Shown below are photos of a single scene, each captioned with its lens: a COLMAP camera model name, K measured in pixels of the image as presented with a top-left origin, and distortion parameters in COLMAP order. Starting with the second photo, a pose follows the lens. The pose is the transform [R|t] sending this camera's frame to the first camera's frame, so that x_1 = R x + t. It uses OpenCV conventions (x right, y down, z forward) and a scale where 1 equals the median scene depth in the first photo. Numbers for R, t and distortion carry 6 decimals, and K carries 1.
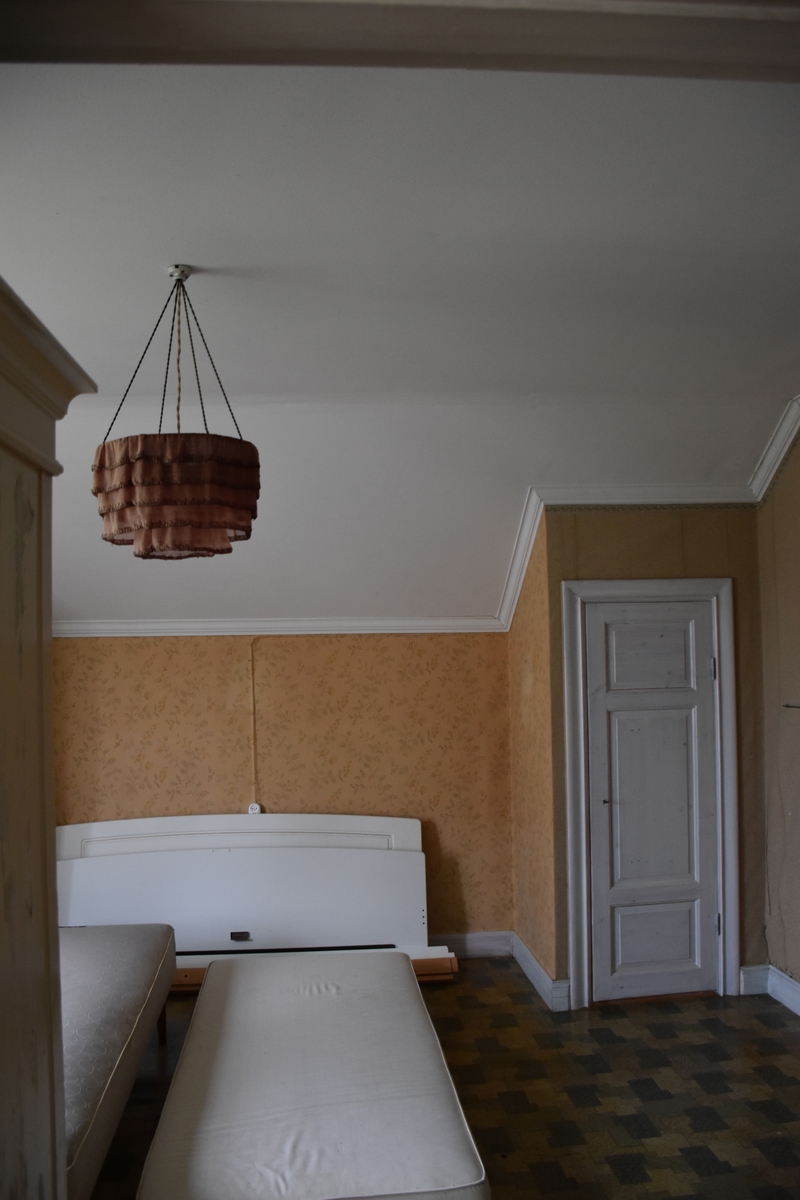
lens RADIAL K [[976.6, 0, 400.0], [0, 976.6, 600.0], [0, 0, 1]] dist [-0.000082, 0.002777]
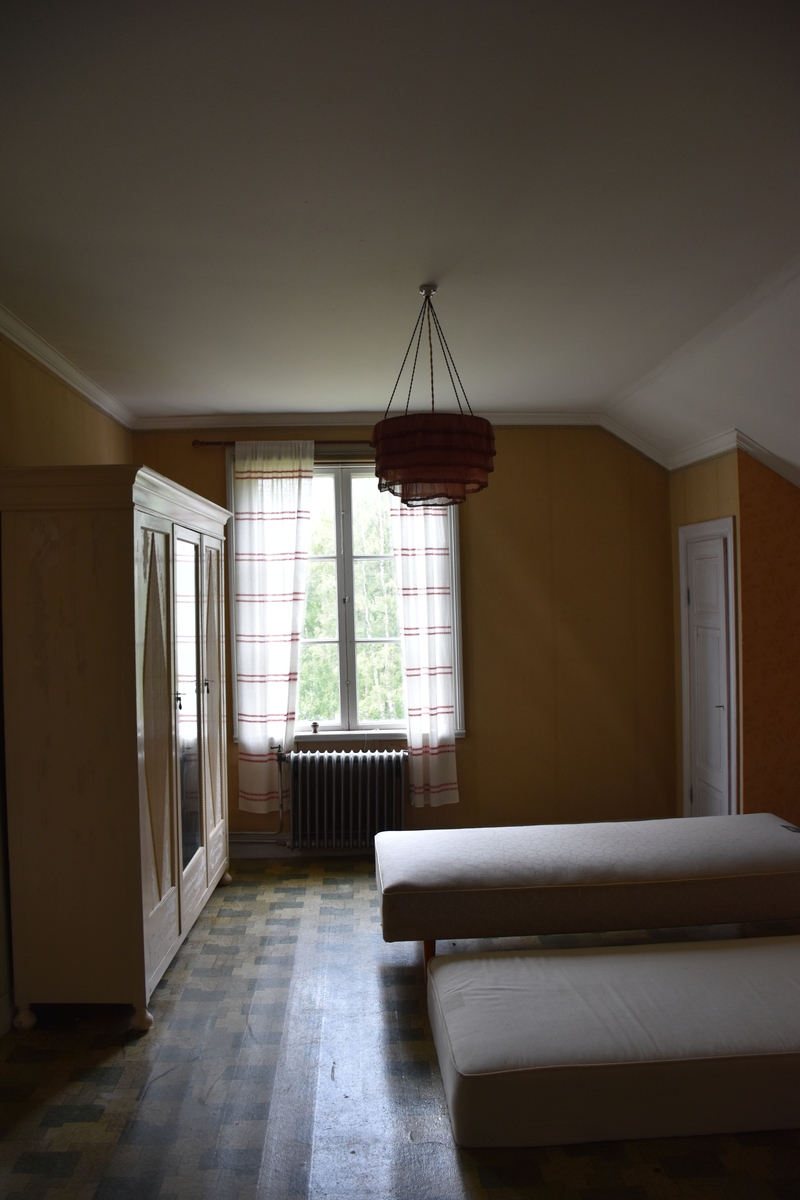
lens RADIAL K [[976.6, 0, 400.0], [0, 976.6, 600.0], [0, 0, 1]] dist [-0.000082, 0.002777]
pose [[-0.036602, 0.033483, -0.998769, 1.122562], [0.047672, 0.998359, 0.031723, 0.032438], [0.998192, -0.046452, -0.038138, 0.967528]]
